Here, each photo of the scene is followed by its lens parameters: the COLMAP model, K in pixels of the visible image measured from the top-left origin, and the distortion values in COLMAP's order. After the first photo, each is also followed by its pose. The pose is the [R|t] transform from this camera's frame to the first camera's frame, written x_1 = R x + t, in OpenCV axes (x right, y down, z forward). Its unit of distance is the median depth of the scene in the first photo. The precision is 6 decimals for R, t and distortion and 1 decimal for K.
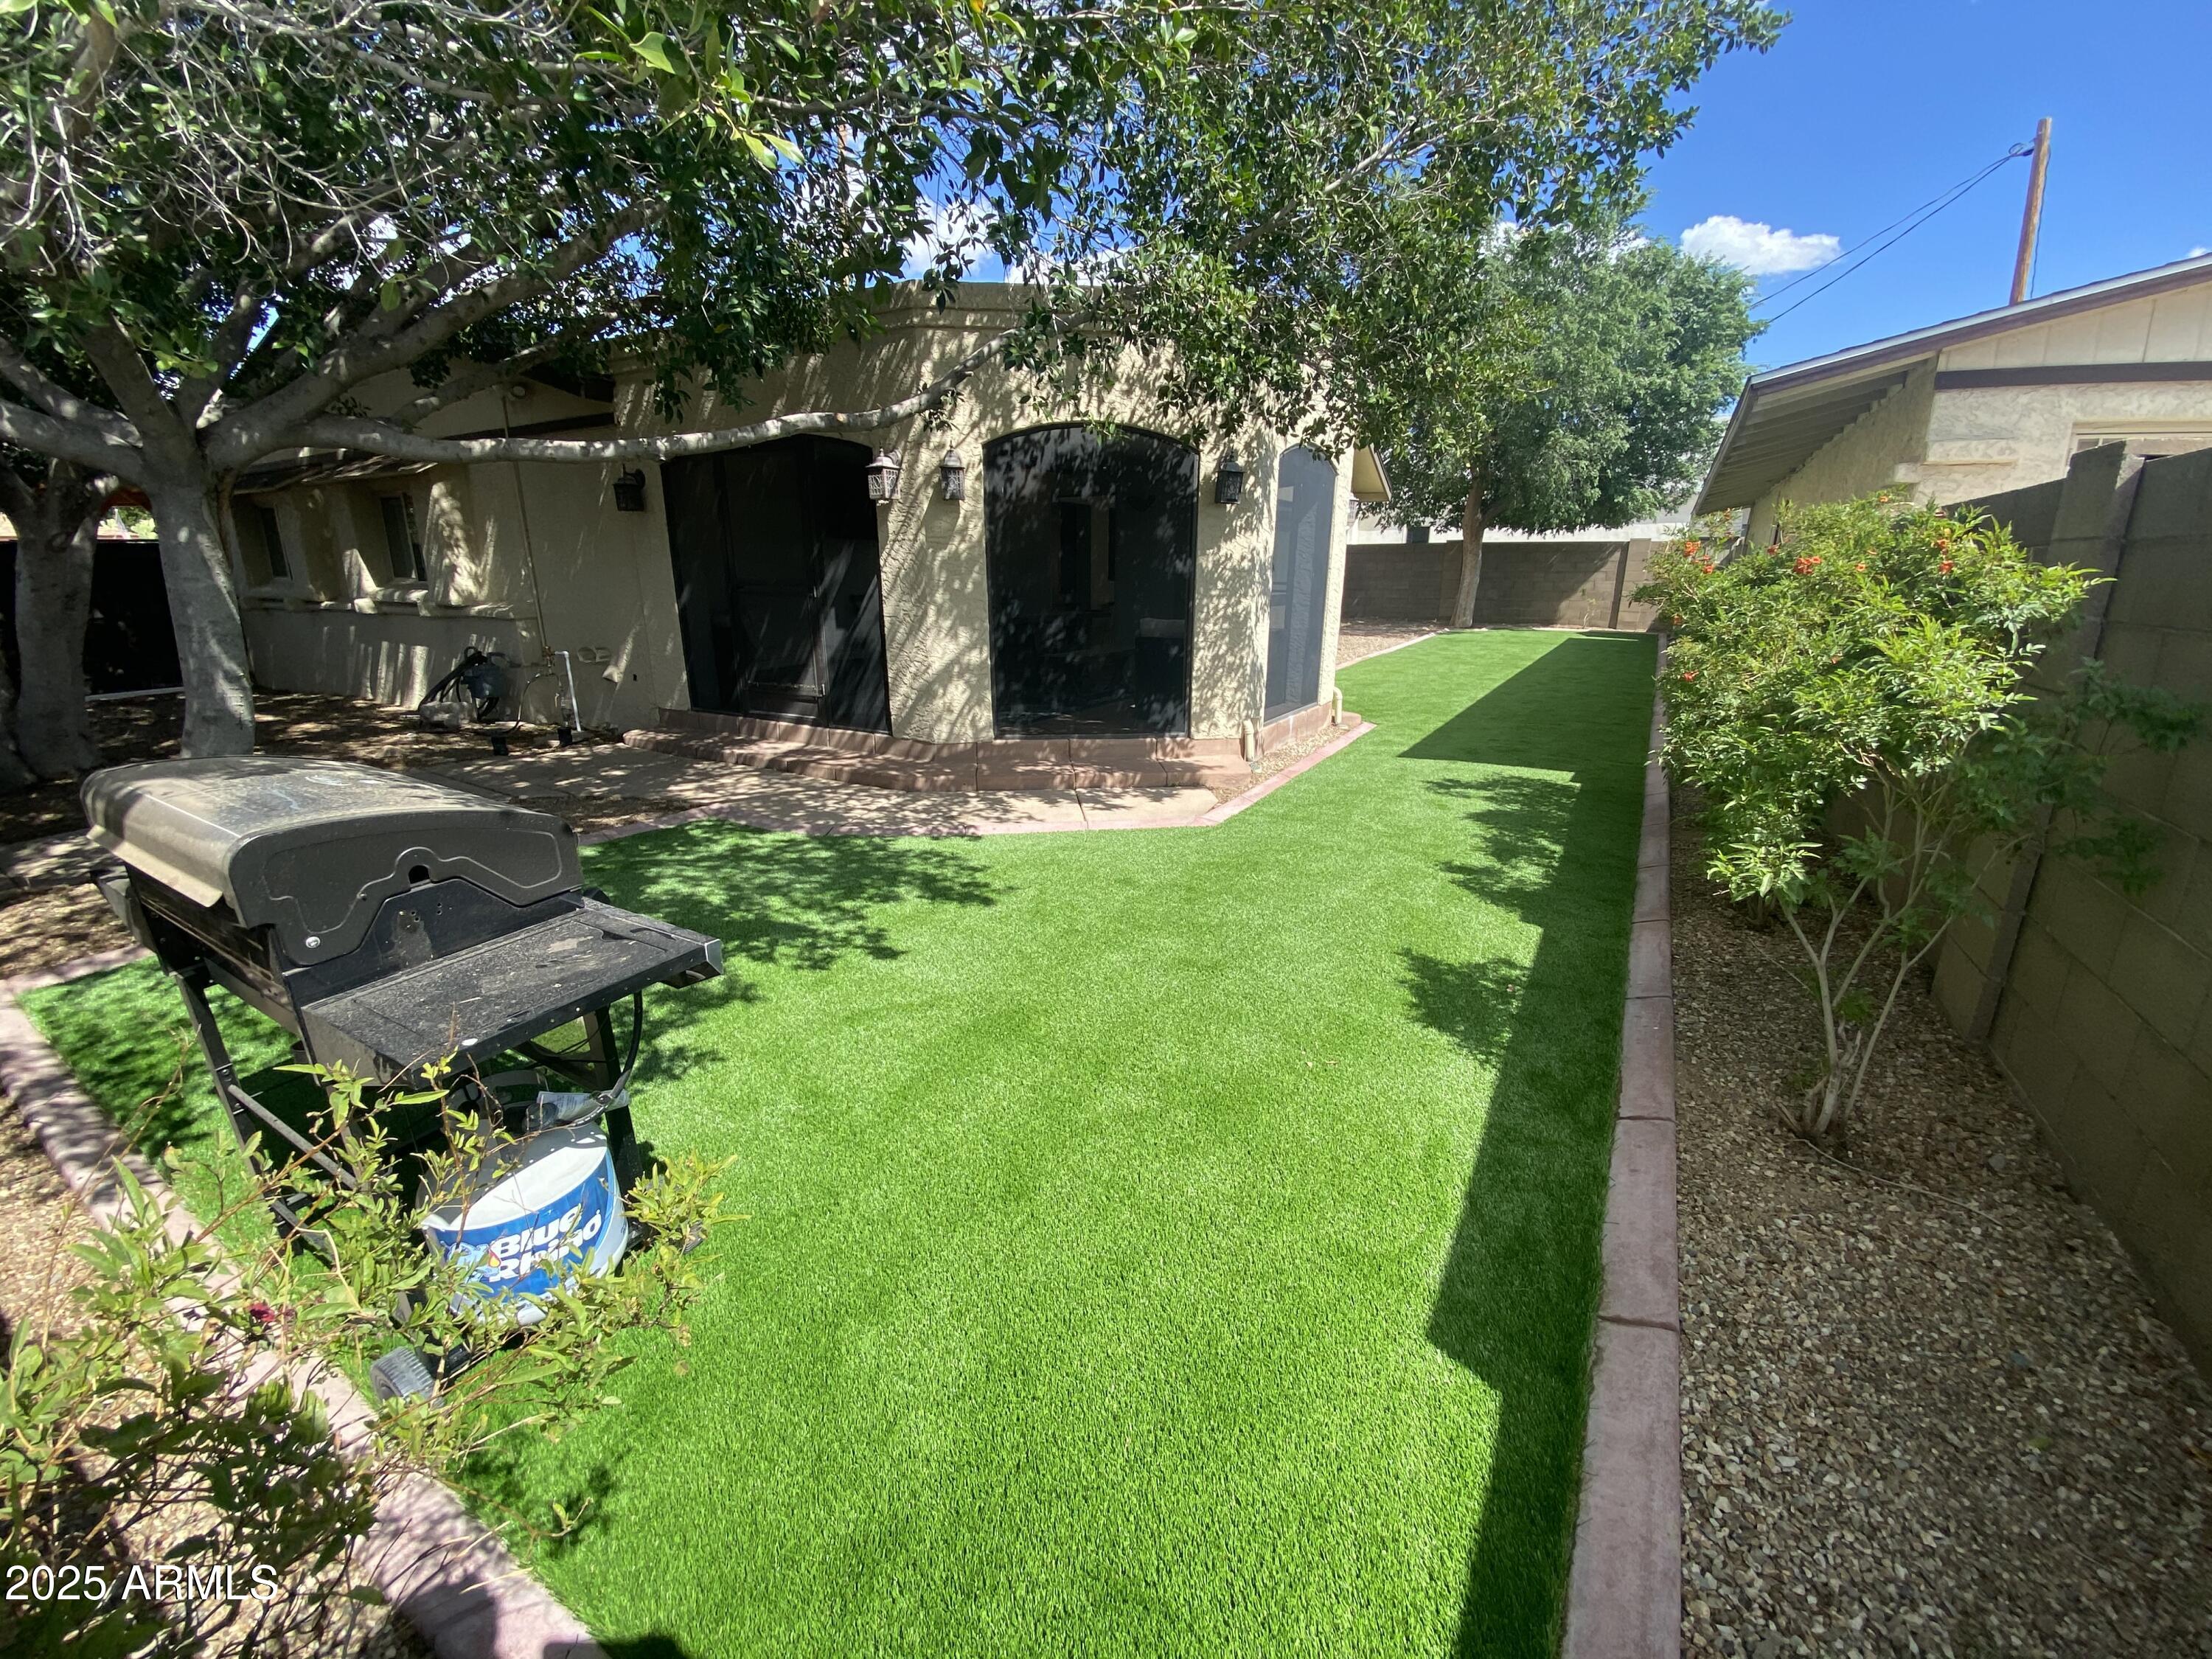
lens RADIAL K [[874.6, 0, 1106.0], [0, 874.6, 829.5], [0, 0, 1]] dist [0.025118, -0.010830]
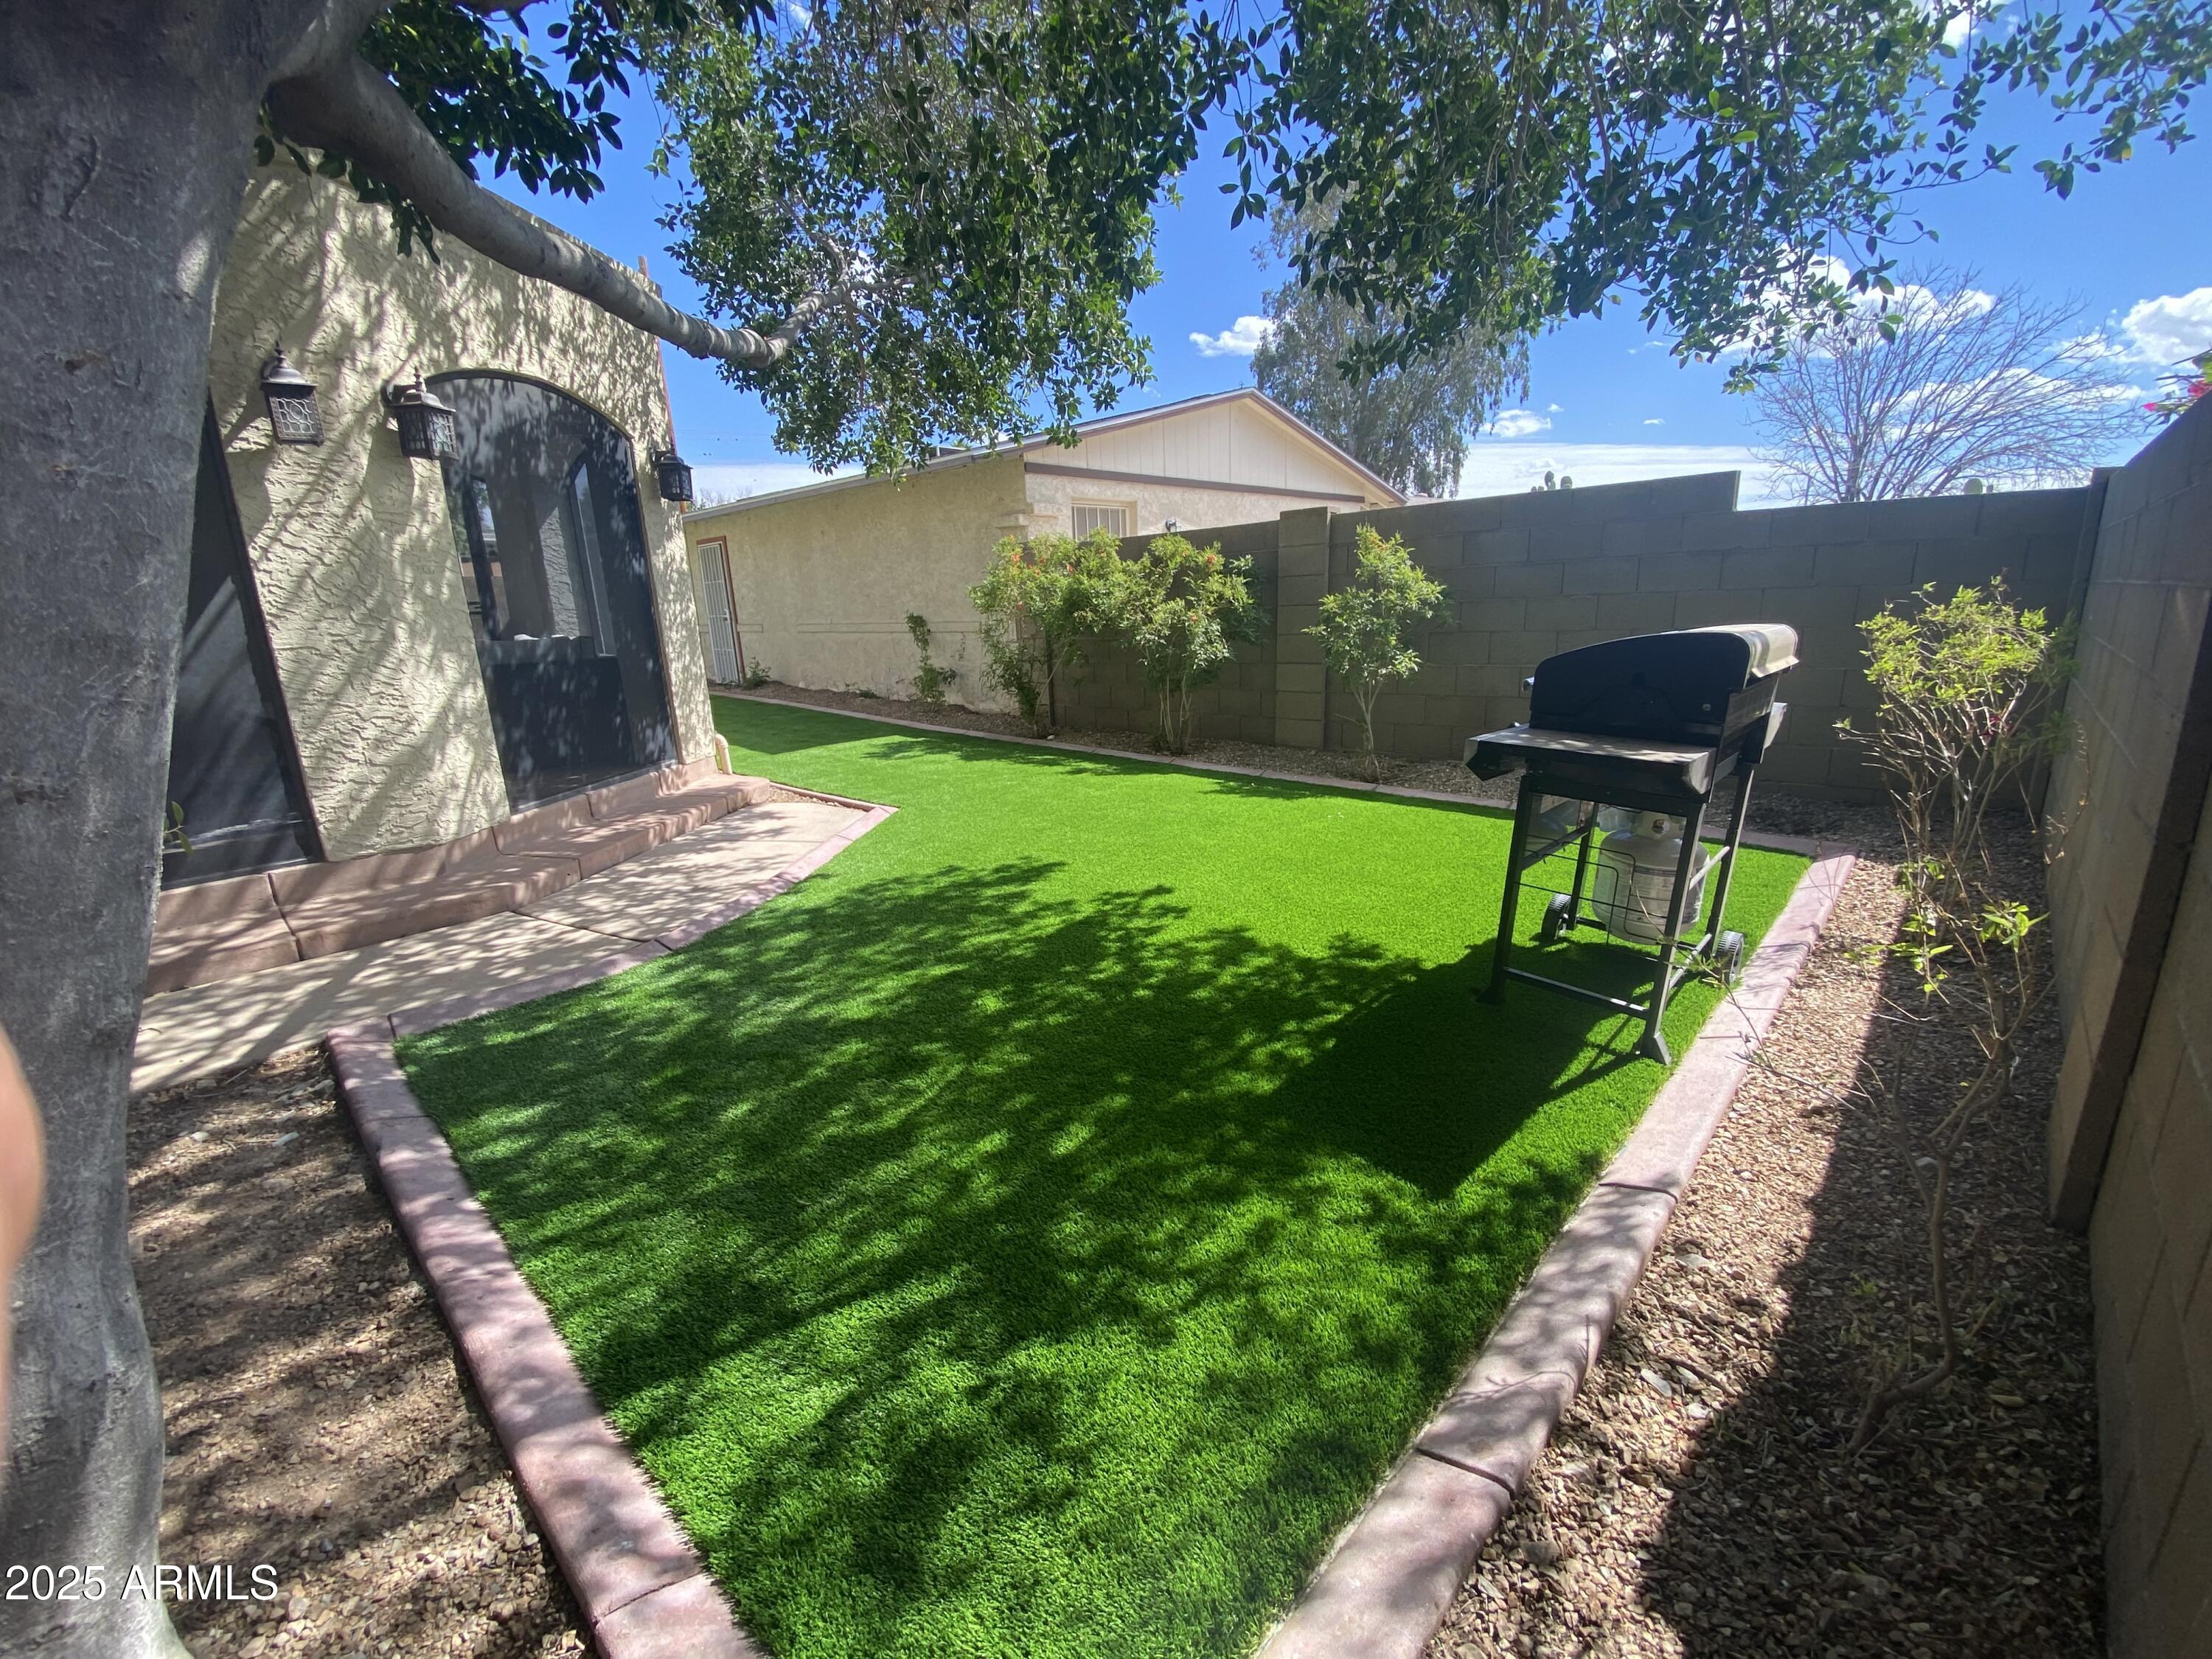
lens RADIAL K [[899.7, 0, 1106.0], [0, 899.7, 829.5], [0, 0, 1]] dist [-0.002285, -0.012088]
pose [[0.217568, -0.255152, 0.942105, -0.741649], [0.298181, 0.936457, 0.184761, -0.091066], [-0.929383, 0.240719, 0.279824, 0.413861]]
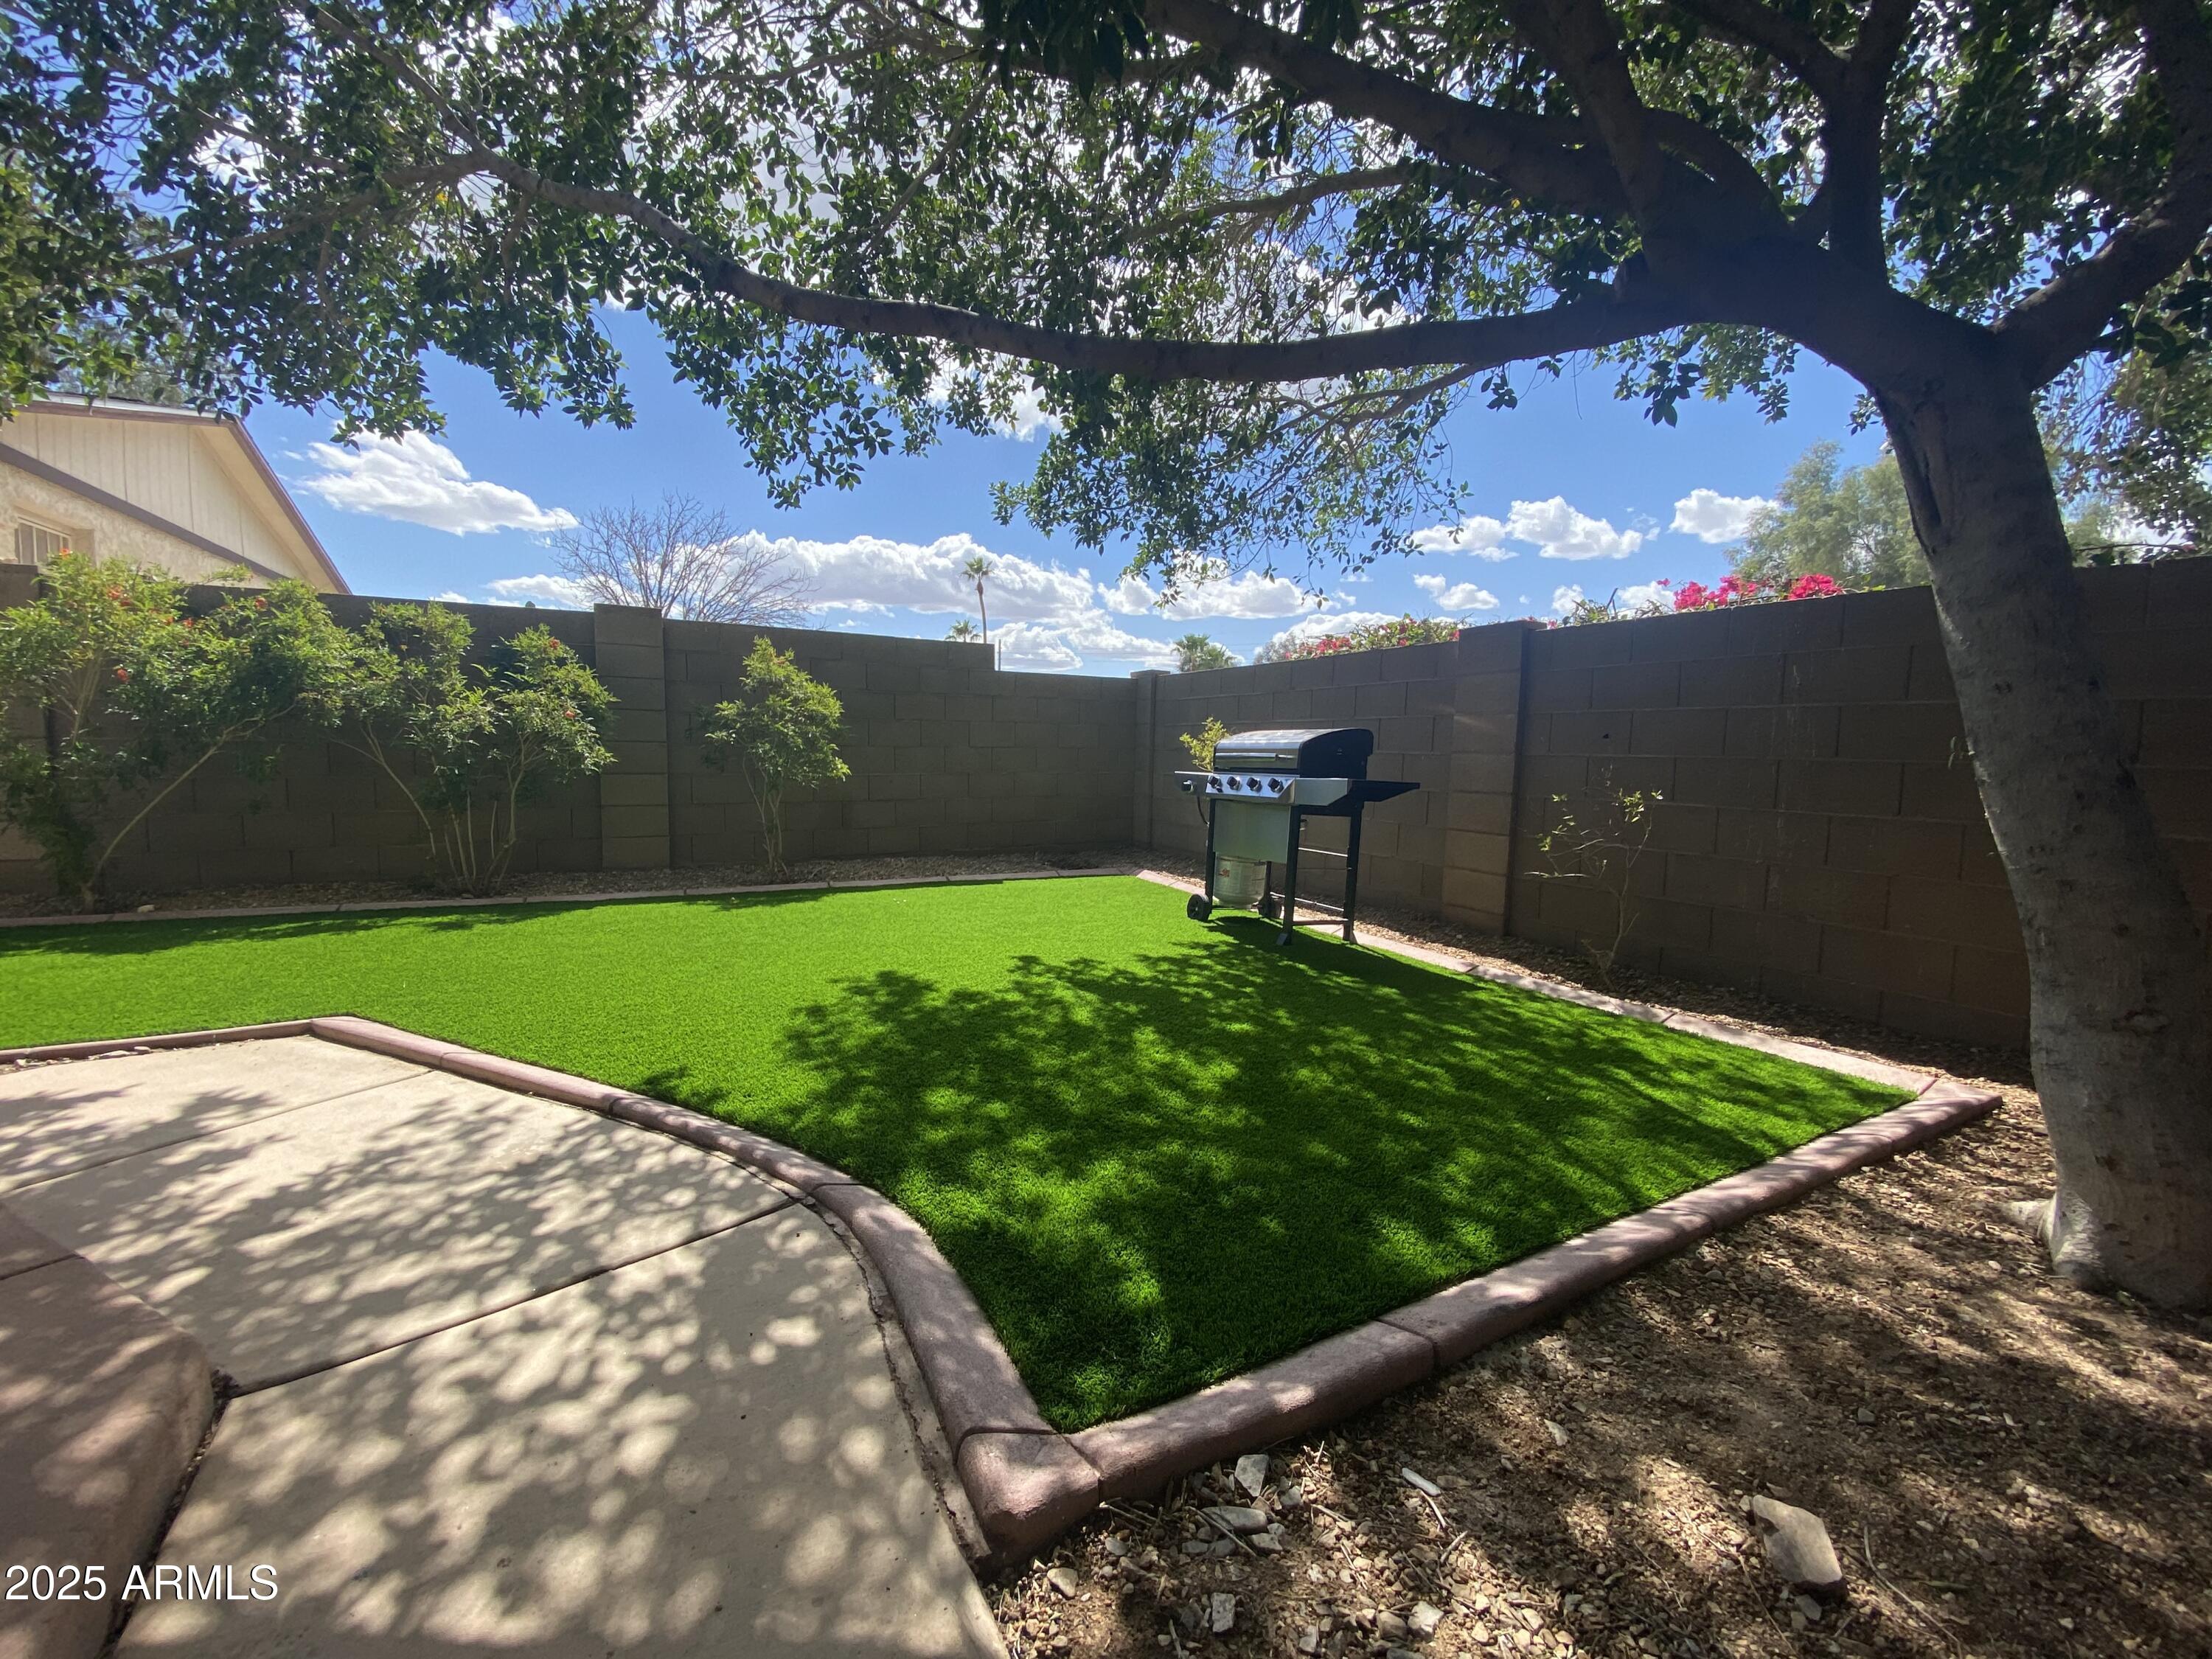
lens RADIAL K [[899.7, 0, 1106.0], [0, 899.7, 829.5], [0, 0, 1]] dist [-0.002285, -0.012088]
pose [[-0.860450, -0.073750, 0.504170, -0.521729], [0.115624, 0.935397, 0.334162, -0.227250], [-0.496243, 0.345823, -0.796335, 1.039366]]
